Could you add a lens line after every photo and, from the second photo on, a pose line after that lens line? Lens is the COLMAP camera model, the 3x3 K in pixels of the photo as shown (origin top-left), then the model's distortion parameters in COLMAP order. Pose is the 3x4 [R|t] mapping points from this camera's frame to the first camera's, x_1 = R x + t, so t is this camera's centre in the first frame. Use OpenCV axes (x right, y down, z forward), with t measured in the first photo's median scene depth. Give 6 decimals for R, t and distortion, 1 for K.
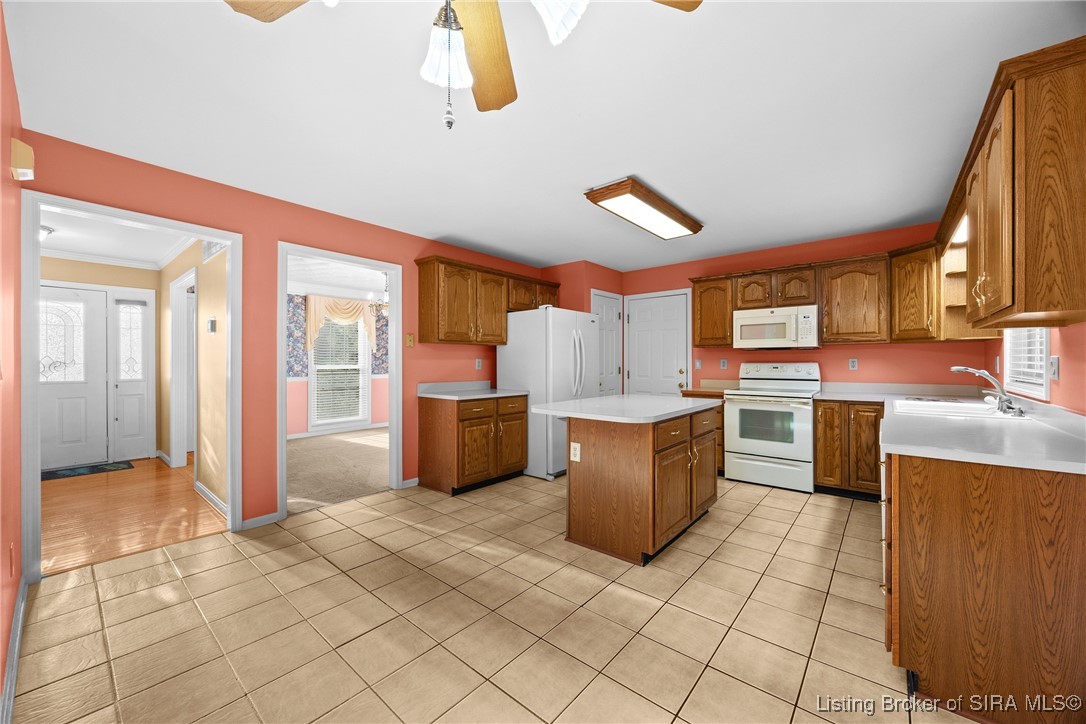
lens RADIAL K [[412.8, 0, 549.4], [0, 412.8, 360.7], [0, 0, 1]] dist [0.000366, -0.000313]
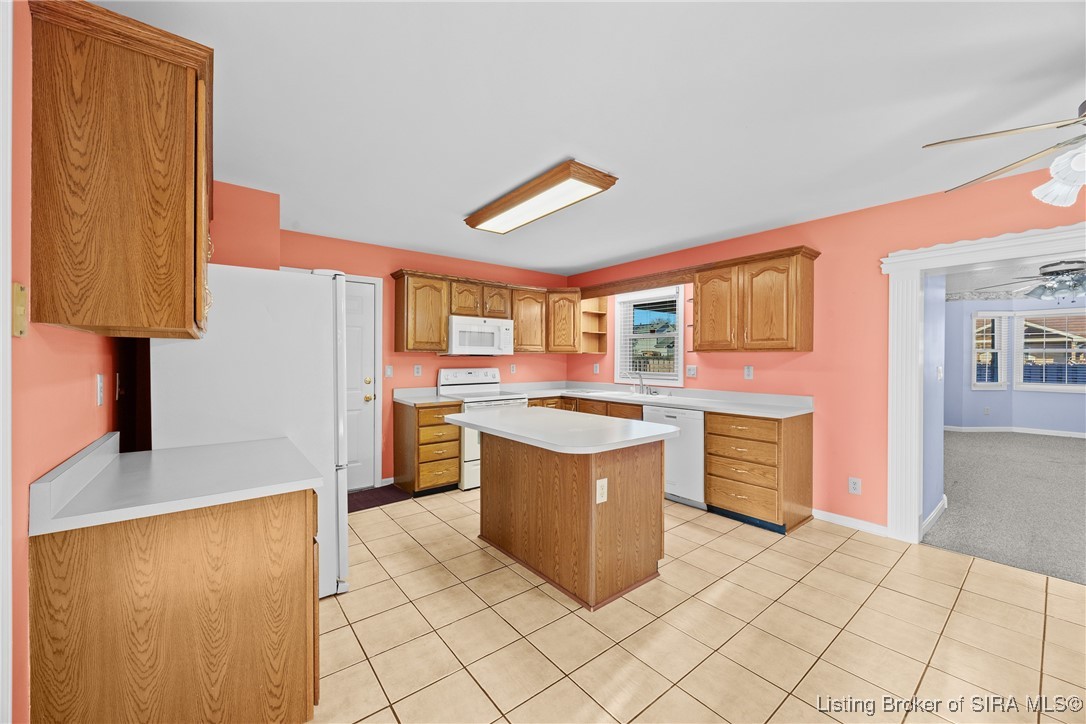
lens RADIAL K [[412.8, 0, 549.4], [0, 412.8, 360.7], [0, 0, 1]] dist [0.000366, -0.000313]
pose [[0.198404, -0.003286, 0.980115, -0.509361], [-0.002329, 0.999990, 0.003824, -0.021806], [-0.980117, -0.003041, 0.198395, 0.655524]]
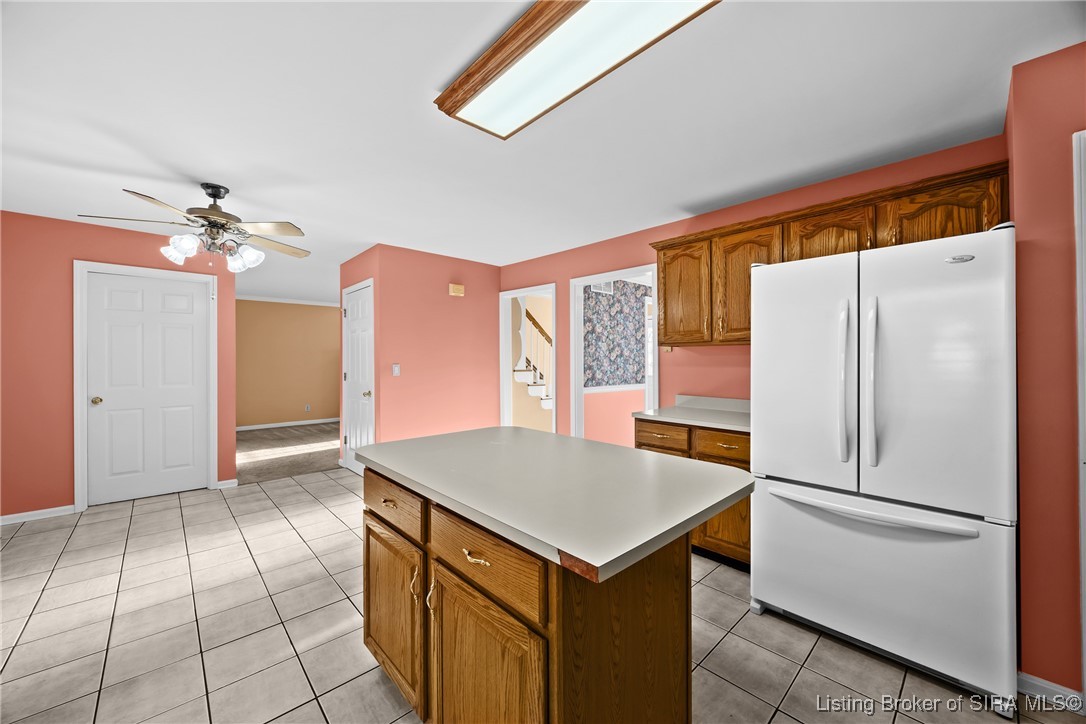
lens RADIAL K [[412.8, 0, 549.4], [0, 412.8, 360.7], [0, 0, 1]] dist [0.000366, -0.000313]
pose [[-0.121061, 0.005005, -0.992632, 0.568655], [0.004371, 0.999980, 0.004509, -0.020756], [0.992635, -0.003793, -0.121080, 0.858872]]
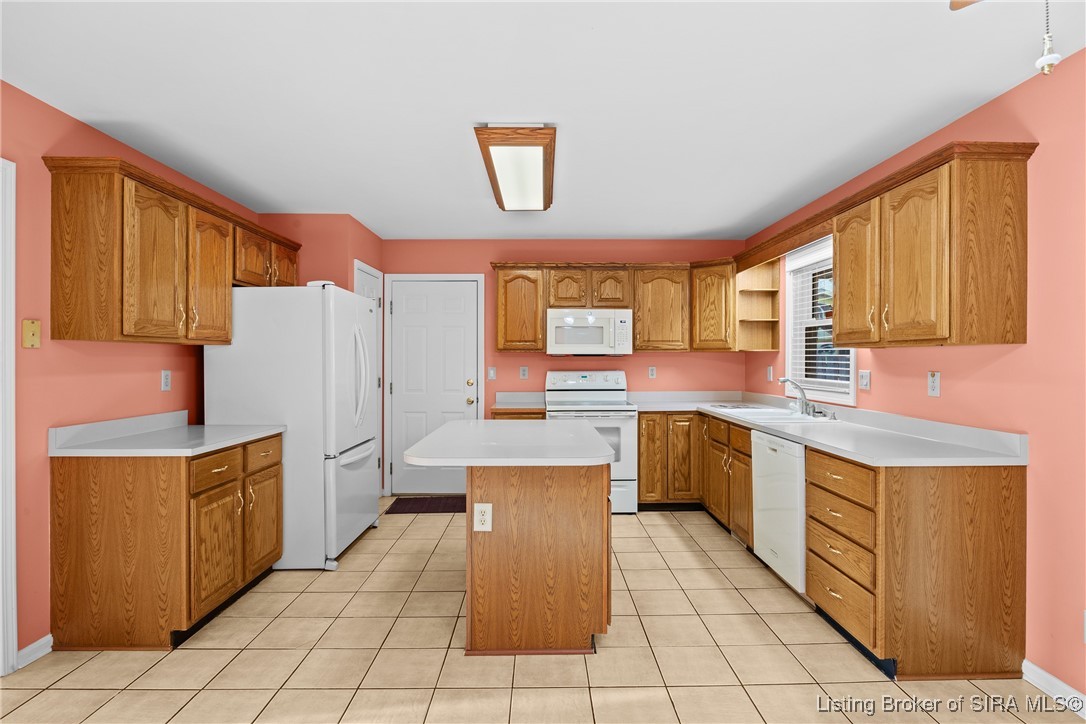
lens RADIAL K [[550.7, 0, 551.2], [0, 550.7, 359.6], [0, 0, 1]] dist [-0.008868, -0.000164]
pose [[0.755658, 0.000811, 0.654966, -0.300201], [-0.001246, 0.999999, 0.000198, -0.022005], [-0.654965, -0.000966, 0.755659, 0.183067]]
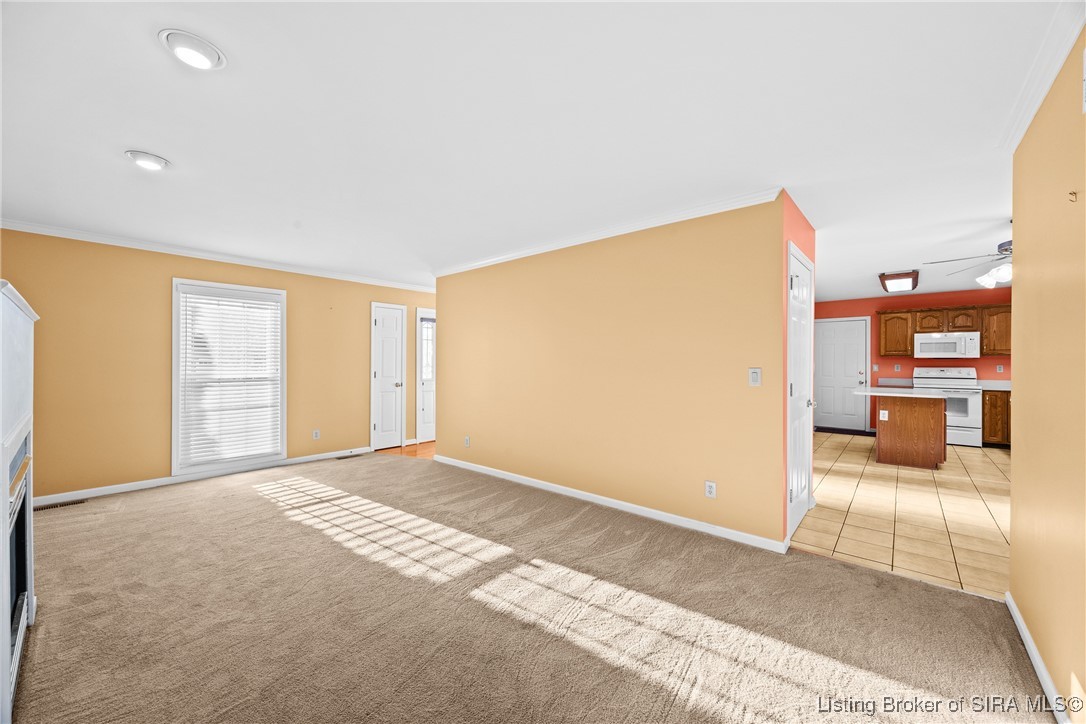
lens RADIAL K [[412.8, 0, 549.4], [0, 412.8, 360.7], [0, 0, 1]] dist [0.000366, -0.000313]
pose [[0.999824, 0.003470, -0.018422, -0.998124], [-0.003475, 0.999994, -0.000242, -0.016184], [0.018421, 0.000306, 0.999830, -0.639233]]
